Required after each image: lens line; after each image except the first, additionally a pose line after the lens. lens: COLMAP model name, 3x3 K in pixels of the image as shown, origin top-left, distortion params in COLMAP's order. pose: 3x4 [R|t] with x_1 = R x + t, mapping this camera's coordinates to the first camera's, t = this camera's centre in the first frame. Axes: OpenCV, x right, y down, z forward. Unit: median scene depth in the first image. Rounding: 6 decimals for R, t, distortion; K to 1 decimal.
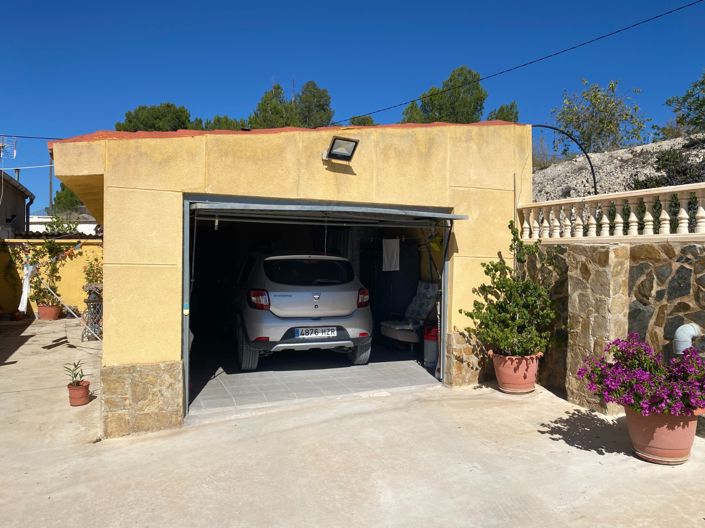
lens RADIAL K [[544.1, 0, 352.5], [0, 544.1, 264.0], [0, 0, 1]] dist [0.044922, -0.000964]
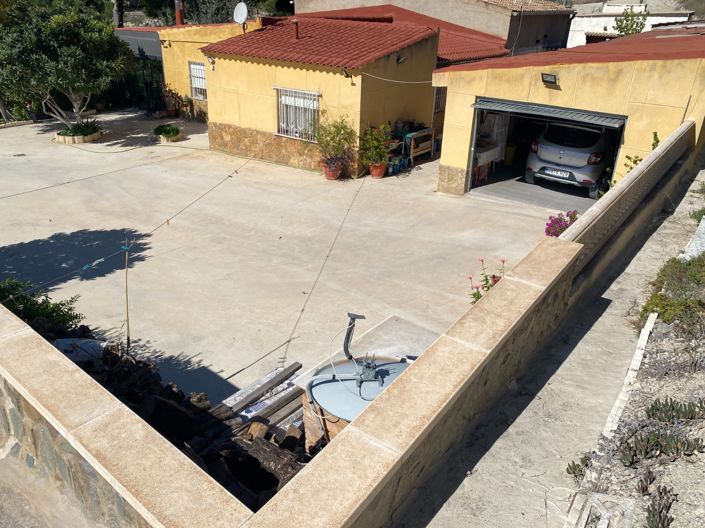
lens RADIAL K [[565.1, 0, 352.5], [0, 565.1, 264.0], [0, 0, 1]] dist [0.010277, -0.002573]
pose [[0.510263, 0.371251, -0.775760, 1.260055], [-0.044369, 0.912191, 0.407357, -0.359307], [0.858873, -0.173439, 0.481929, -0.564835]]
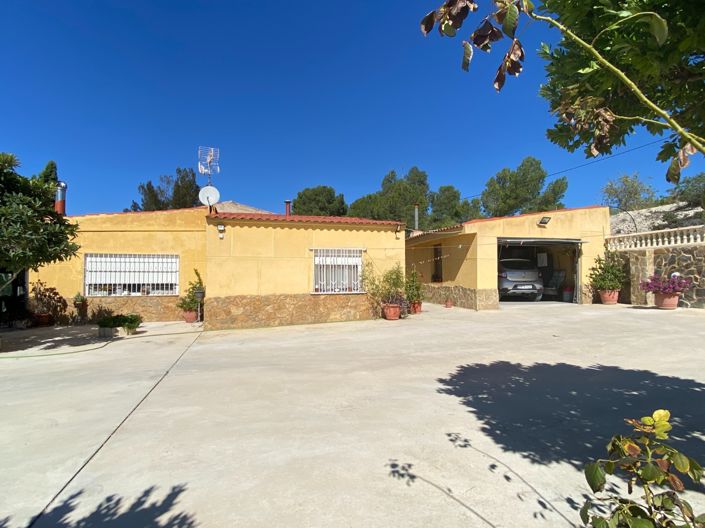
lens RADIAL K [[378.7, 0, 351.9], [0, 378.7, 273.8], [0, 0, 1]] dist [0.001392, -0.001006]
pose [[0.981446, -0.018058, -0.190885, -0.617007], [0.011753, 0.999349, -0.034111, 0.129770], [0.191376, 0.031235, 0.981020, -1.147592]]
